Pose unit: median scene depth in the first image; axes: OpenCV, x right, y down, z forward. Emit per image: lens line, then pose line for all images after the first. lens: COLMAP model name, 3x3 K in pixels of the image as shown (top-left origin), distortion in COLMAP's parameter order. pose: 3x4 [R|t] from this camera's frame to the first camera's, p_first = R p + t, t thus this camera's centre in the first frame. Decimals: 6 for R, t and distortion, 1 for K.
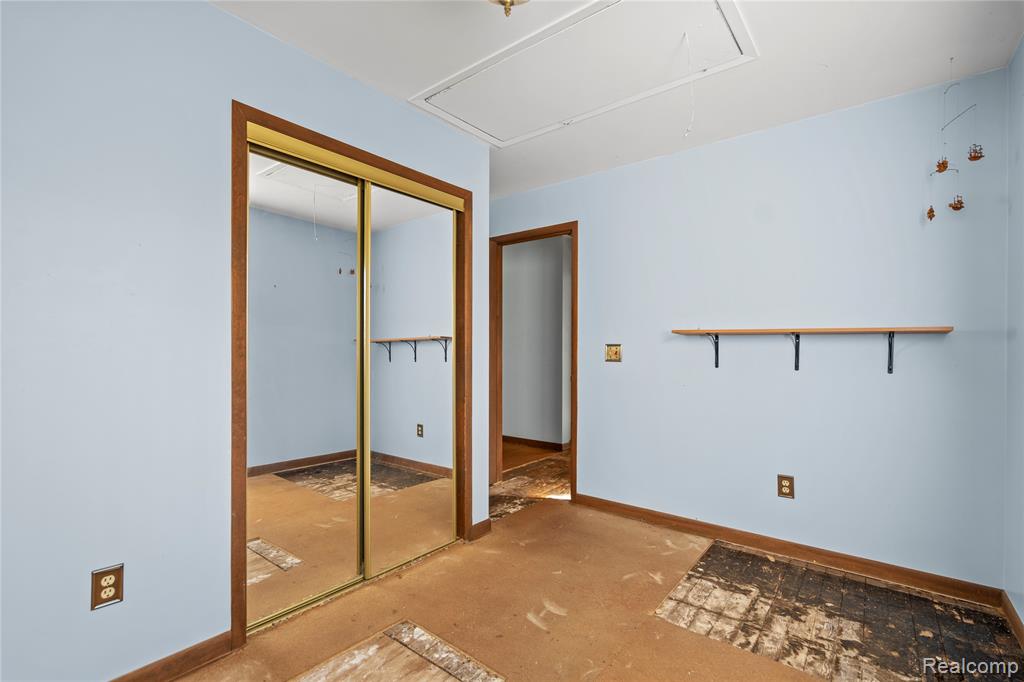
lens RADIAL K [[465.5, 0, 508.3], [0, 465.5, 341.4], [0, 0, 1]] dist [-0.002488, 0.002599]
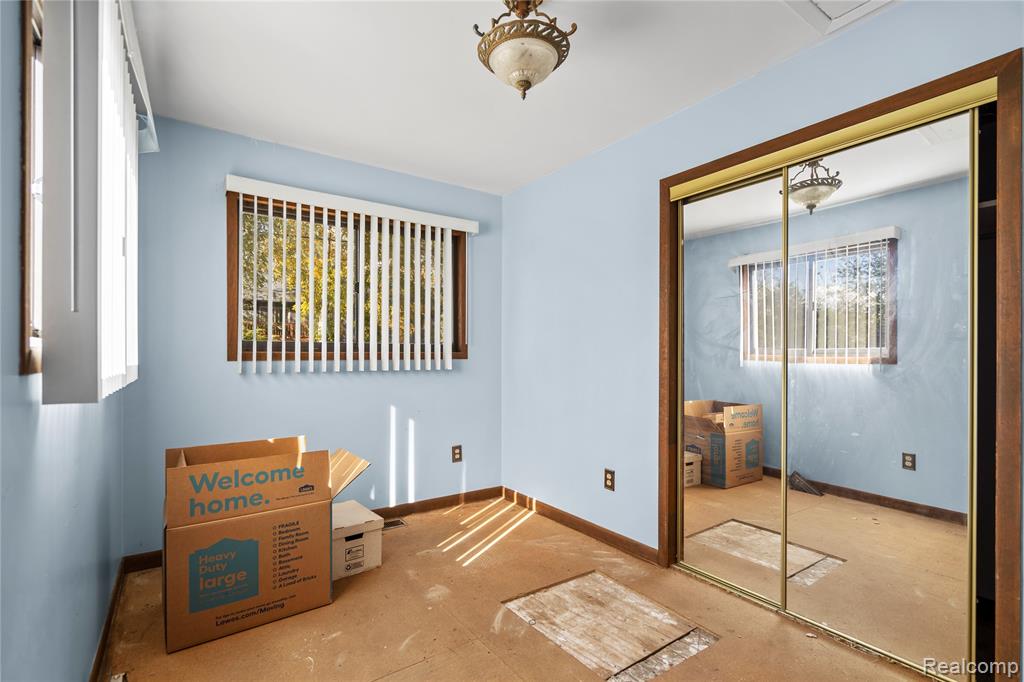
lens RADIAL K [[465.5, 0, 508.6], [0, 465.5, 351.3], [0, 0, 1]] dist [-0.002488, 0.002599]
pose [[-0.274821, -0.006994, -0.961470, 0.892430], [0.016095, 0.999800, -0.011873, 0.013381], [0.961361, -0.018738, -0.274654, 0.931239]]
